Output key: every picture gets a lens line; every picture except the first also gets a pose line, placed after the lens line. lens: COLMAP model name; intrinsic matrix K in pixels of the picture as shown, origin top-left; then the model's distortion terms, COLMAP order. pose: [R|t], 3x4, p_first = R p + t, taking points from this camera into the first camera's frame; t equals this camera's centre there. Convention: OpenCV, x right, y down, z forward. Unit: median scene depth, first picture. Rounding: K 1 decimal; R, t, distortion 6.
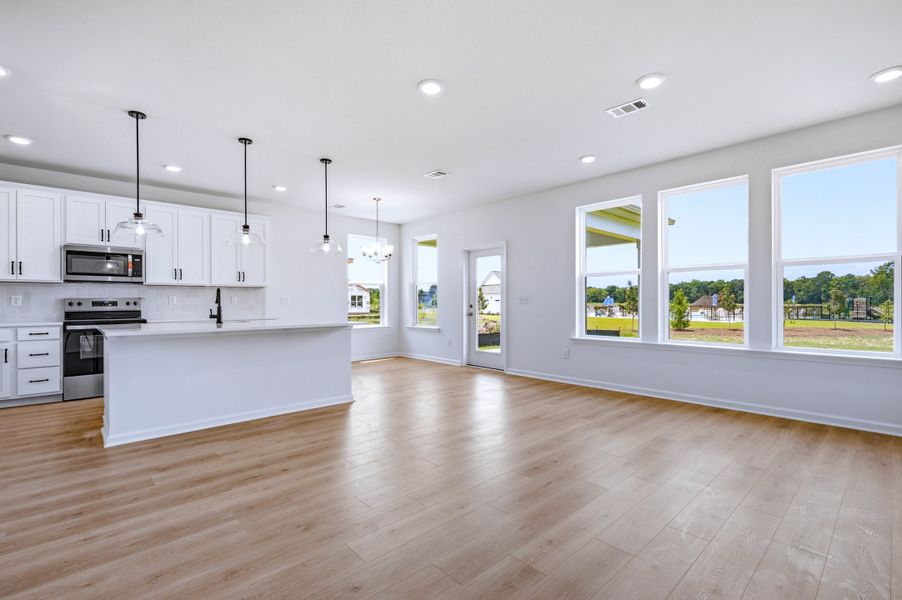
lens RADIAL K [[411.1, 0, 453.7], [0, 411.1, 301.8], [0, 0, 1]] dist [-0.001069, 0.000102]
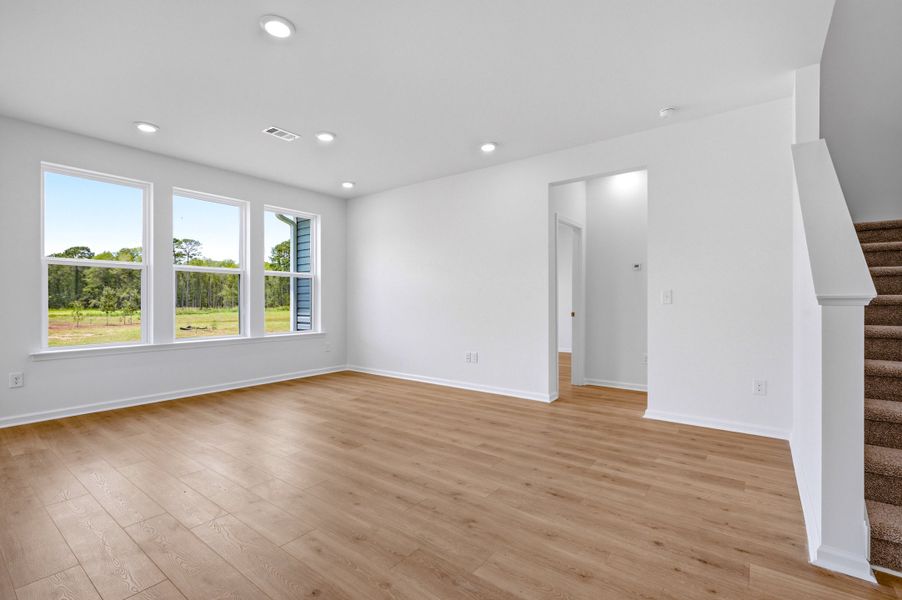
lens RADIAL K [[411.1, 0, 453.7], [0, 411.1, 301.8], [0, 0, 1]] dist [-0.001069, 0.000102]
pose [[-0.181117, -0.000275, 0.983462, -1.050022], [-0.002353, 0.999997, -0.000154, 0.004121], [-0.983459, -0.002342, -0.181117, 0.952809]]
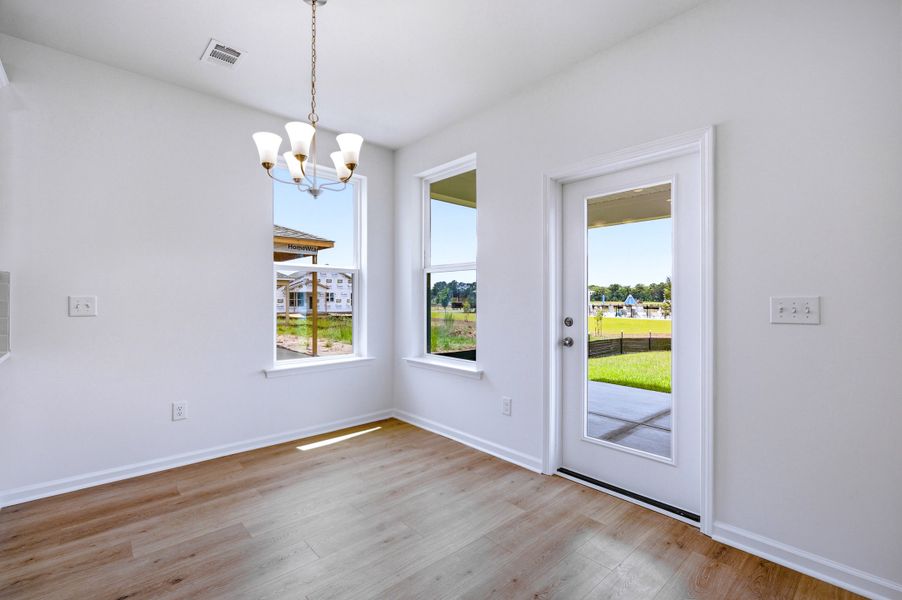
lens RADIAL K [[411.1, 0, 453.7], [0, 411.1, 301.8], [0, 0, 1]] dist [-0.001069, 0.000102]
pose [[0.999955, 0.003013, -0.009047, -0.059743], [-0.002972, 0.999985, 0.004534, -0.009348], [0.009060, -0.004507, 0.999949, 0.559548]]
